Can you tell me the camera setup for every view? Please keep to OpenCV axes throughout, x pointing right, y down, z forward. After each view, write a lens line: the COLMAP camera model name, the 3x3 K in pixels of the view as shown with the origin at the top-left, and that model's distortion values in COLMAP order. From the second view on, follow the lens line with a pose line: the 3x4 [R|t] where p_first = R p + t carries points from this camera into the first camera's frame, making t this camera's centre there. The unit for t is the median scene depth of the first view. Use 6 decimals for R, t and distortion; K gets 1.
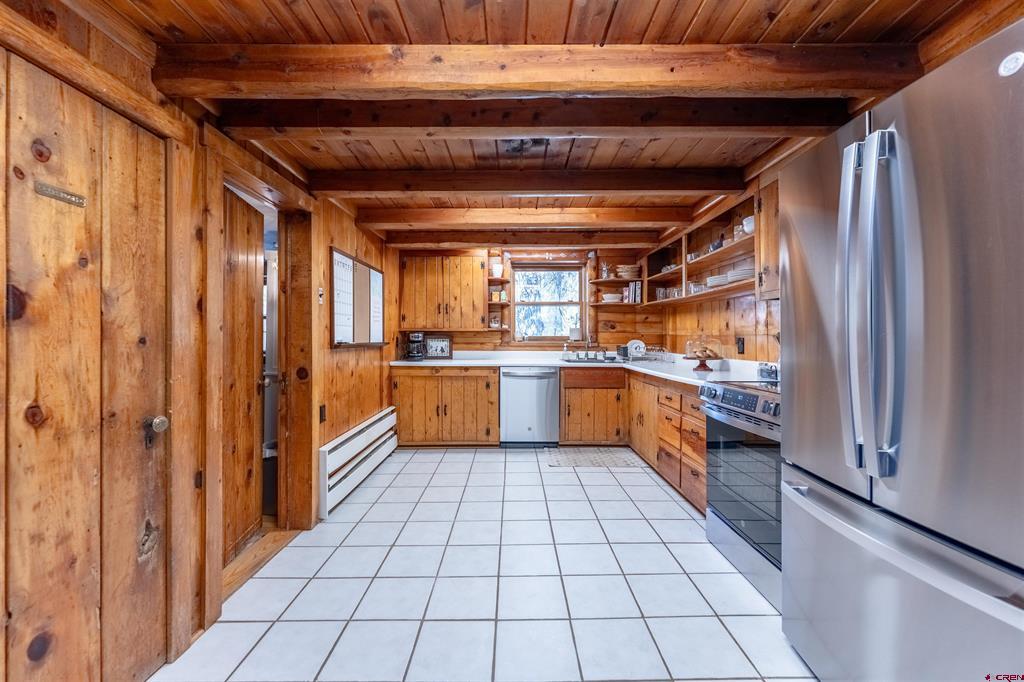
lens RADIAL K [[406.5, 0, 512.0], [0, 406.5, 341.0], [0, 0, 1]] dist [-0.000868, 0.000020]
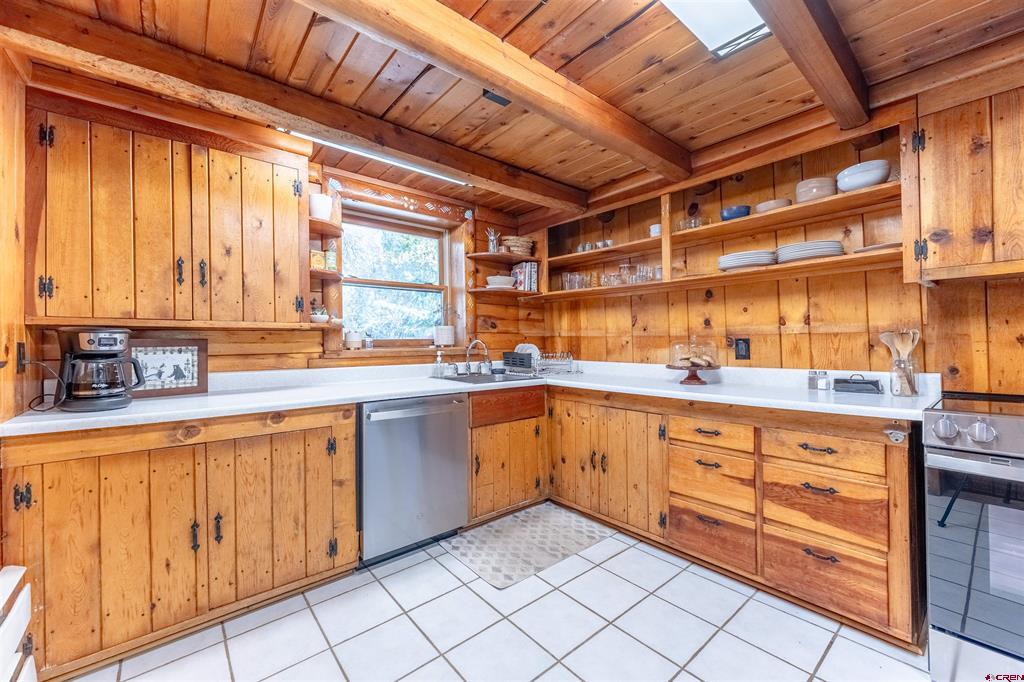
lens RADIAL K [[406.5, 0, 512.0], [0, 406.5, 341.0], [0, 0, 1]] dist [-0.000868, 0.000020]
pose [[0.770064, -0.007409, 0.637924, -0.183141], [0.014989, 0.999867, -0.006482, -0.003259], [-0.637791, 0.014554, 0.770072, 0.486353]]
